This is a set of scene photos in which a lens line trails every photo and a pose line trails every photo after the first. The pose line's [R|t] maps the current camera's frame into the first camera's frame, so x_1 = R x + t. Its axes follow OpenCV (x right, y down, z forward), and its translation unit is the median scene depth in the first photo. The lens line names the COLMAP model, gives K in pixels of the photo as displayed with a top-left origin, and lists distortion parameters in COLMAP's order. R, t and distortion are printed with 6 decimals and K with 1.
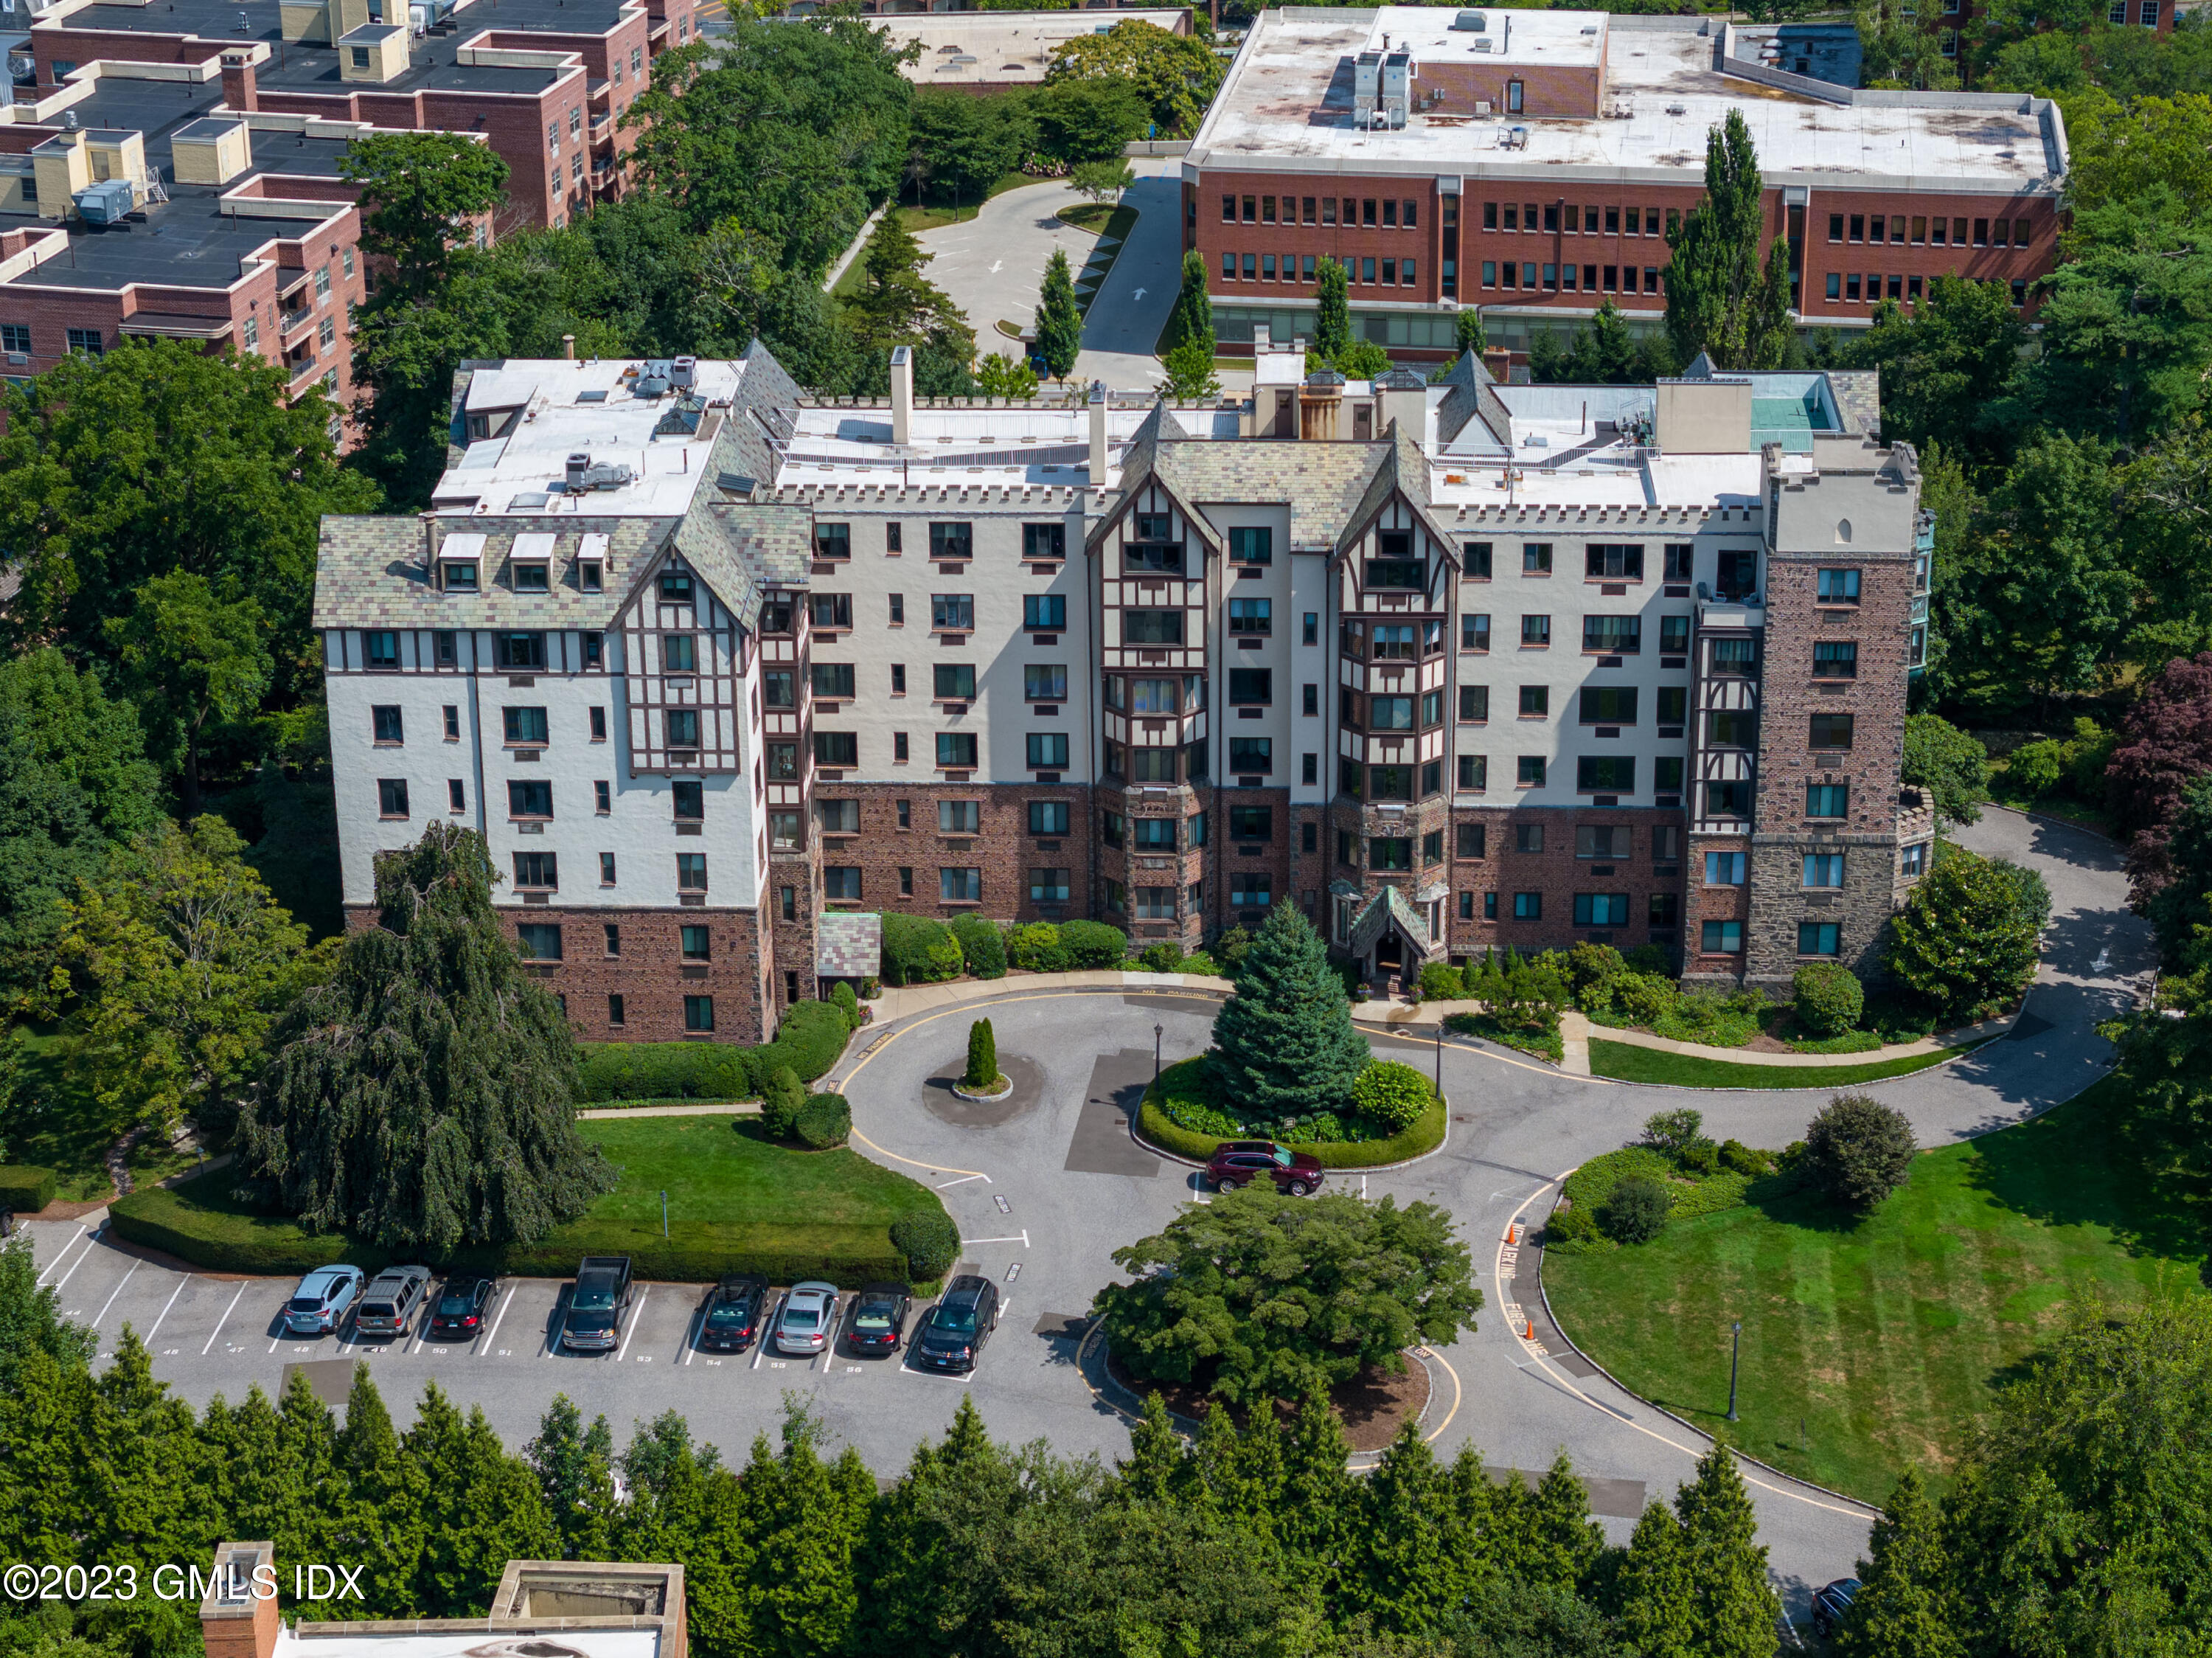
lens RADIAL K [[4456.2, 0, 1106.0], [0, 4456.2, 829.0], [0, 0, 1]] dist [-0.109744, -0.131705]
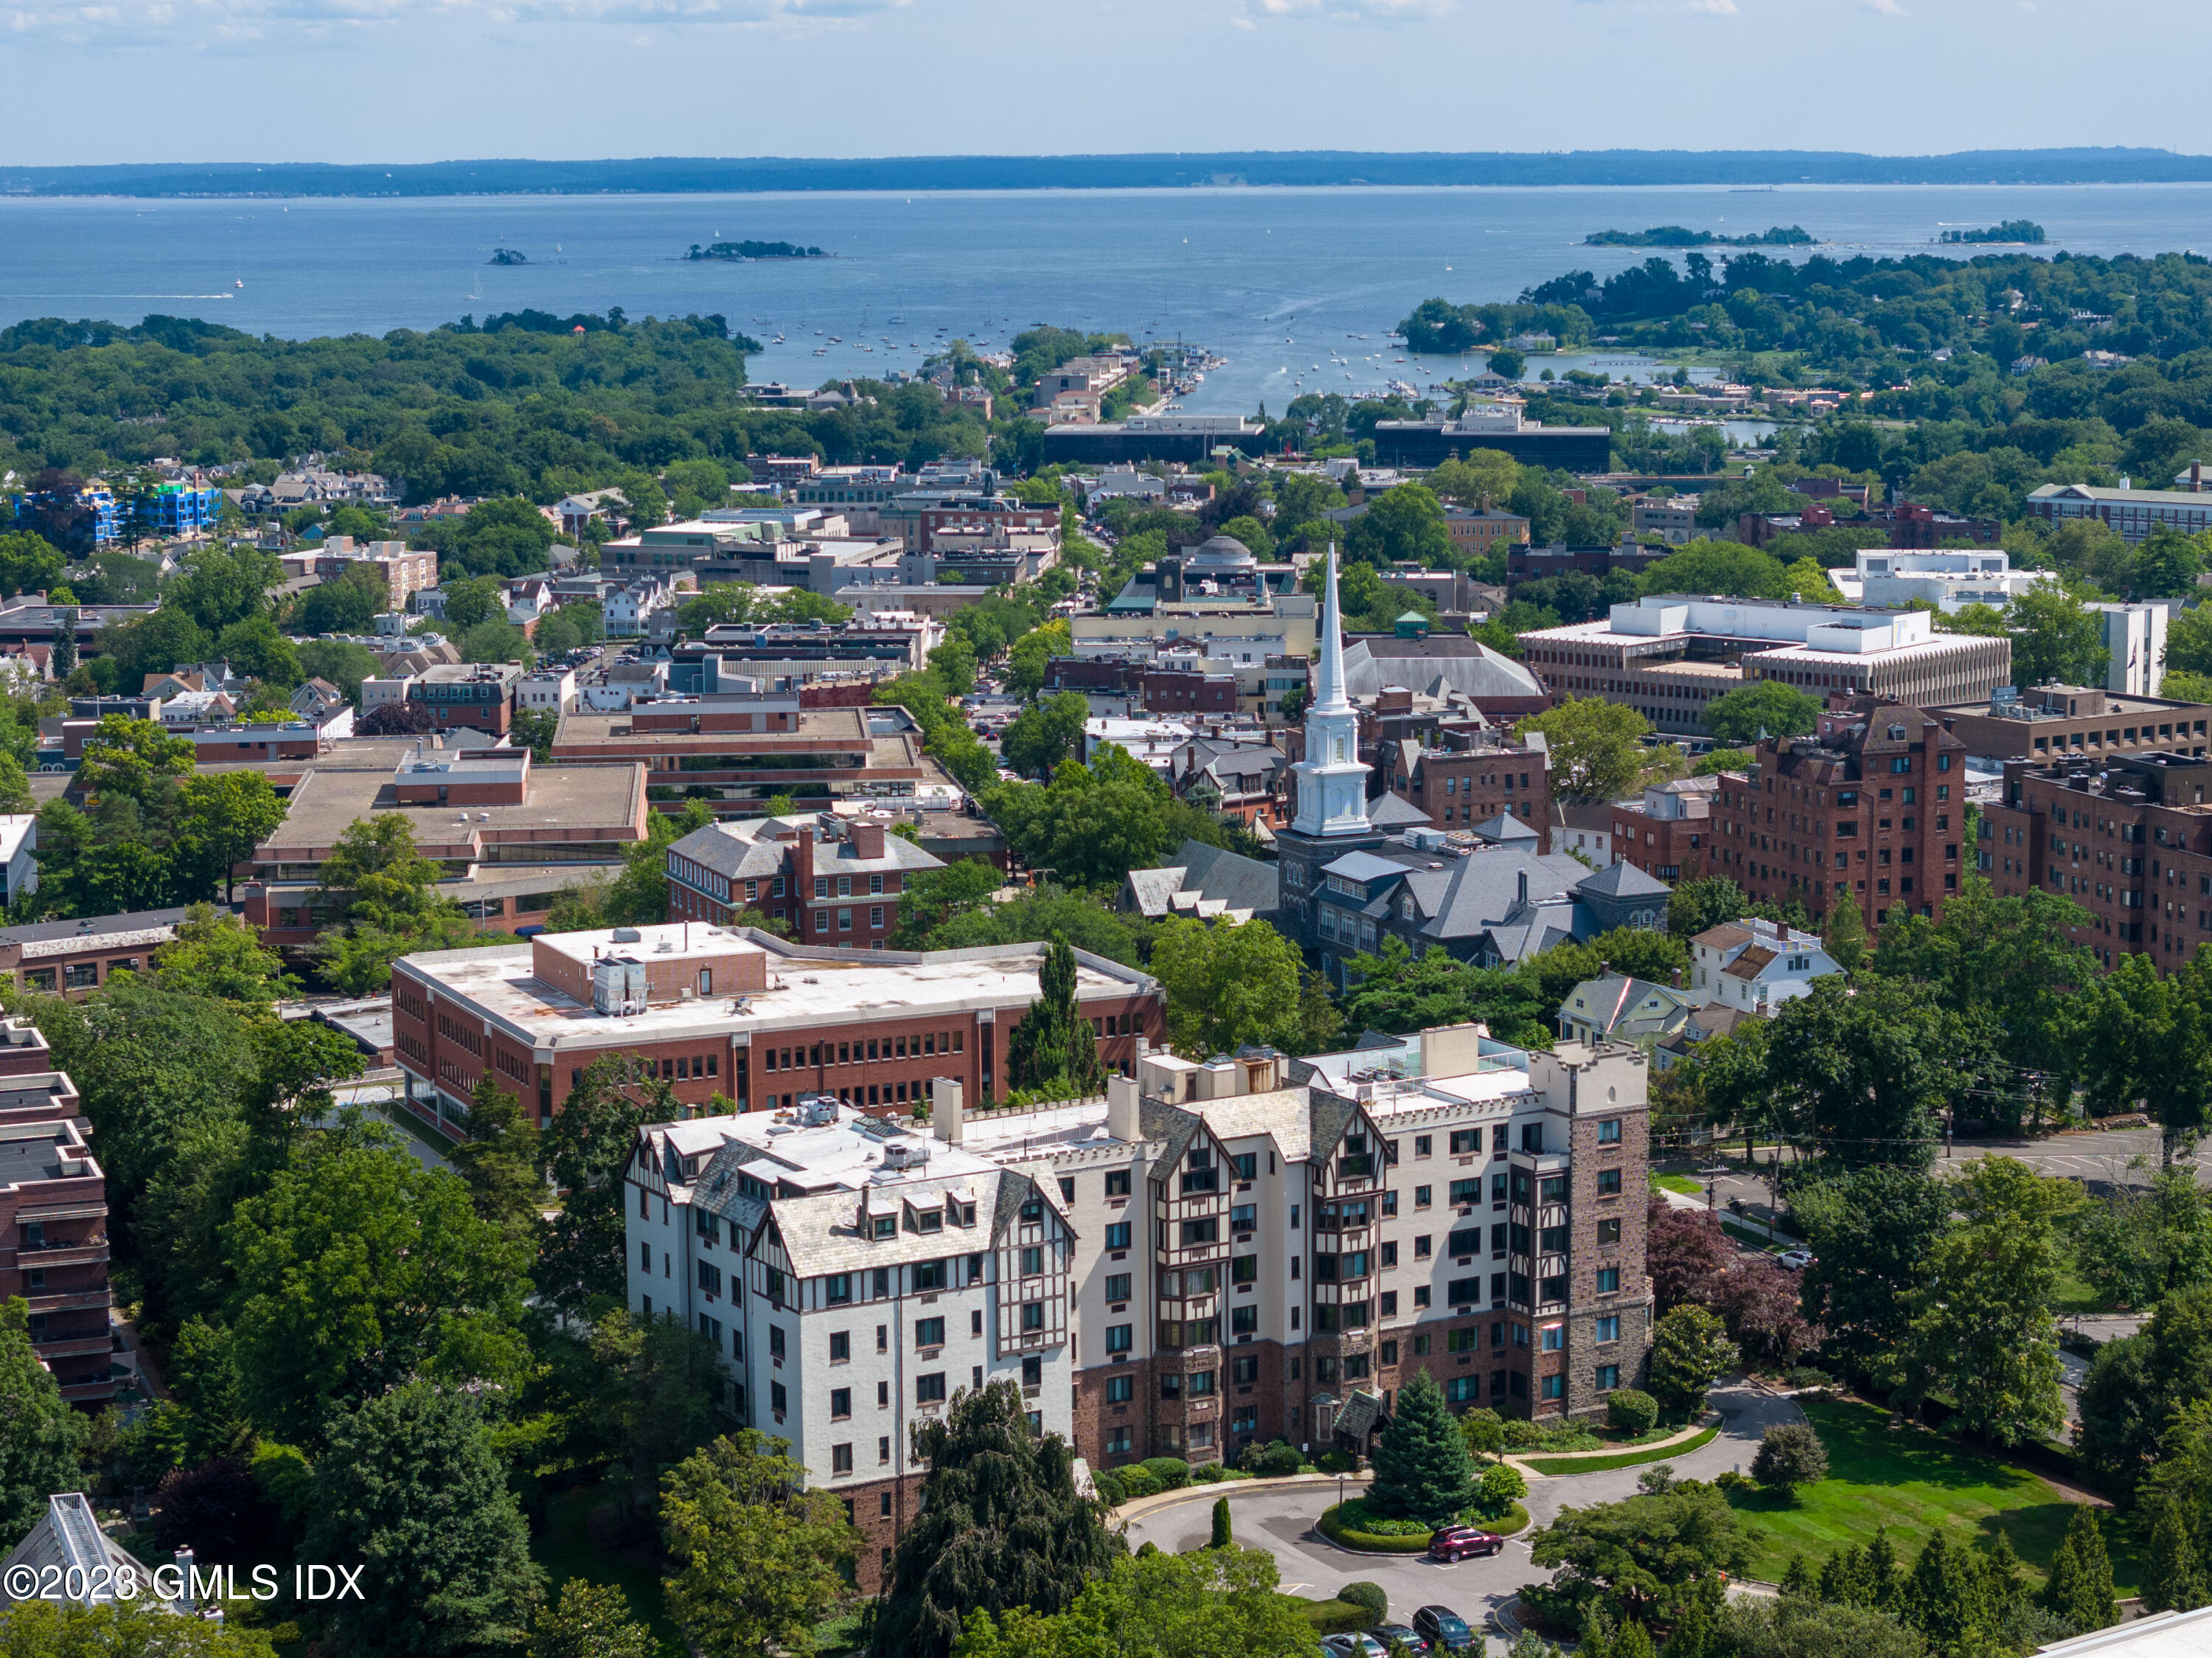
lens RADIAL K [[4456.2, 0, 1106.0], [0, 4456.2, 829.0], [0, 0, 1]] dist [-0.109744, -0.131705]
pose [[0.836377, -0.081020, 0.542134, -0.784414], [0.216248, 0.957571, -0.190510, 0.097410], [-0.503697, 0.276574, 0.818411, -0.190526]]
